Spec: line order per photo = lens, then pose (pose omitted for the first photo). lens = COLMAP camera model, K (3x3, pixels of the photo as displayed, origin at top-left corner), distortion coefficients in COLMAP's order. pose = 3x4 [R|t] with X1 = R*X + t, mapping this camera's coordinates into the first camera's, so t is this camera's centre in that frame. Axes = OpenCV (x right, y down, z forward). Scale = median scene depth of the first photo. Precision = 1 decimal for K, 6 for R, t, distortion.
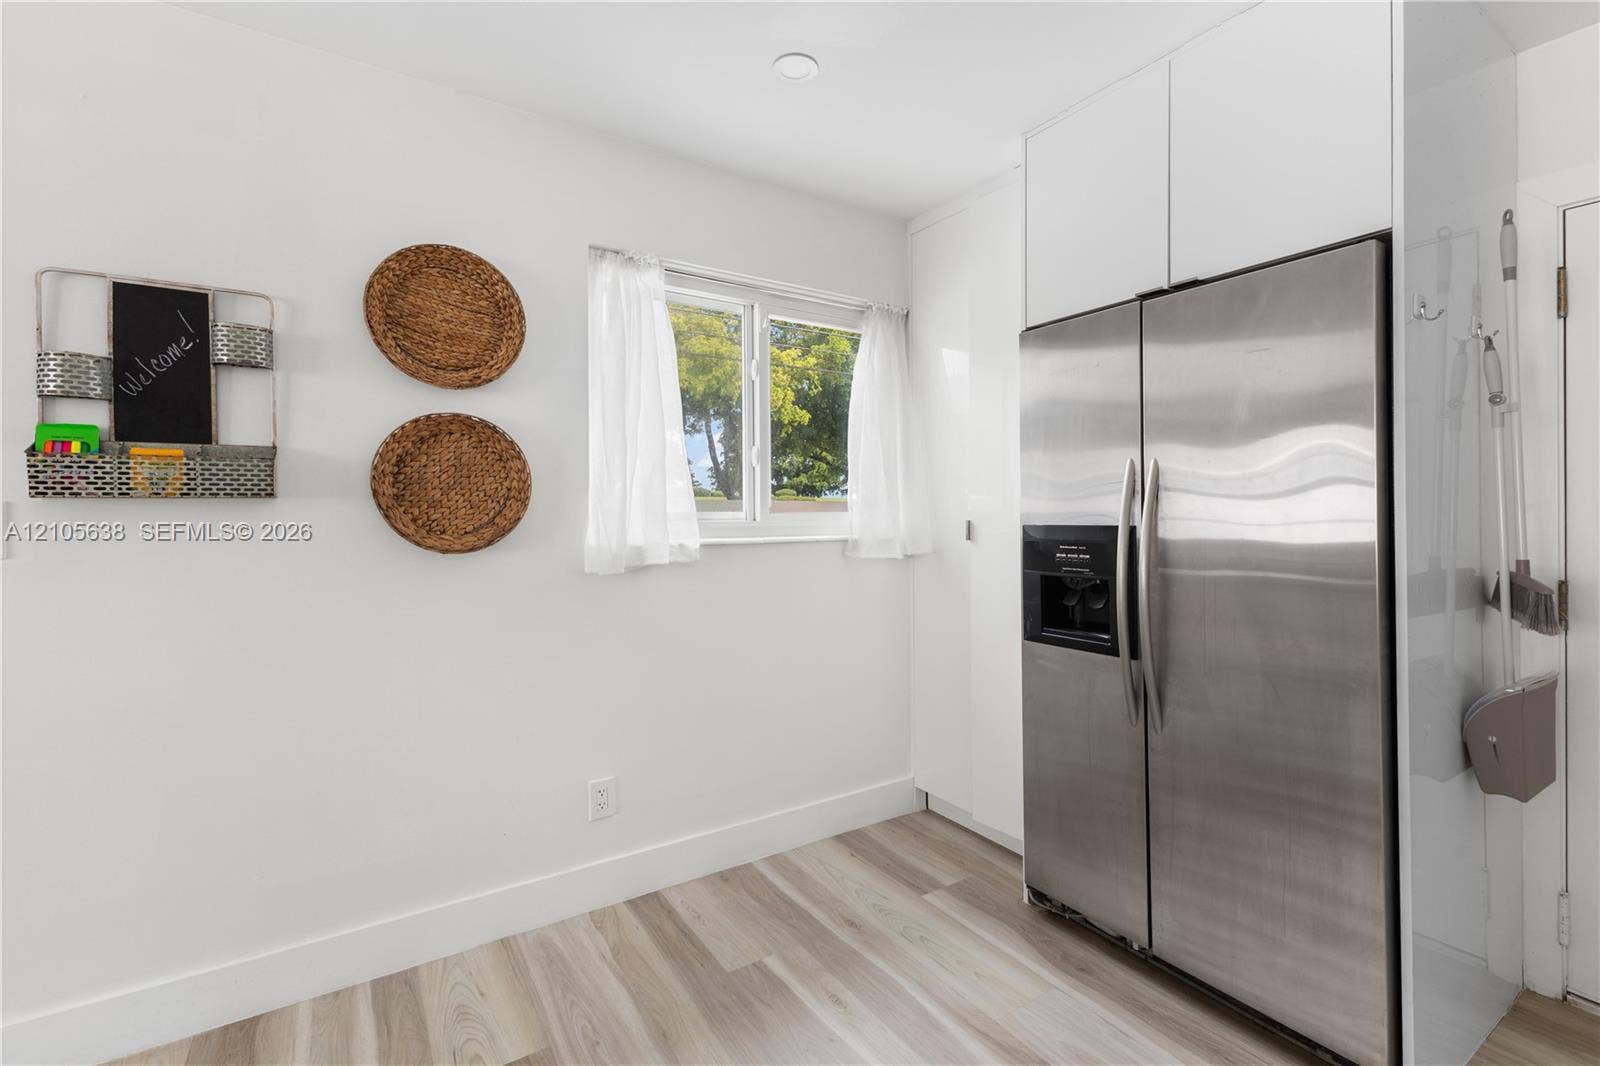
lens RADIAL K [[694.5, 0, 801.5], [0, 694.5, 506.7], [0, 0, 1]] dist [0.016396, -0.000049]
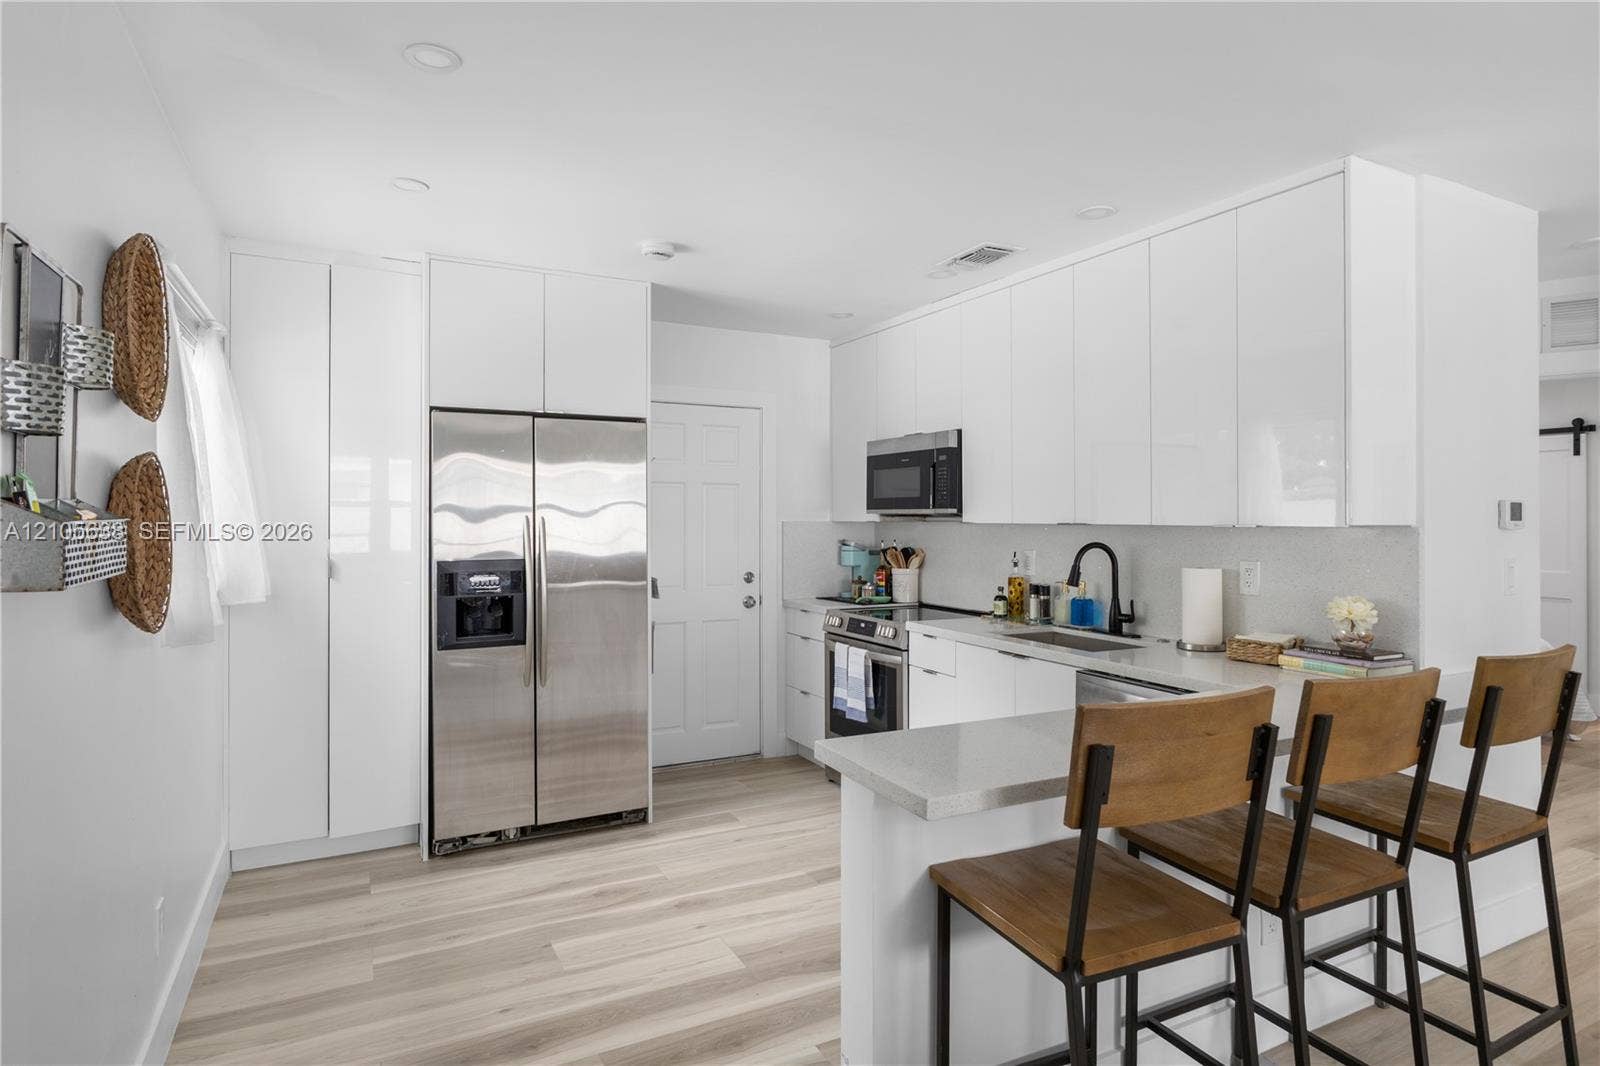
lens RADIAL K [[842.6, 0, 802.5], [0, 842.6, 512.3], [0, 0, 1]] dist [0.022319, -0.000641]
pose [[0.114851, 0.010832, 0.993324, -1.201488], [-0.010221, 0.999901, -0.009722, -0.059259], [-0.993330, -0.009036, 0.114951, 0.156984]]
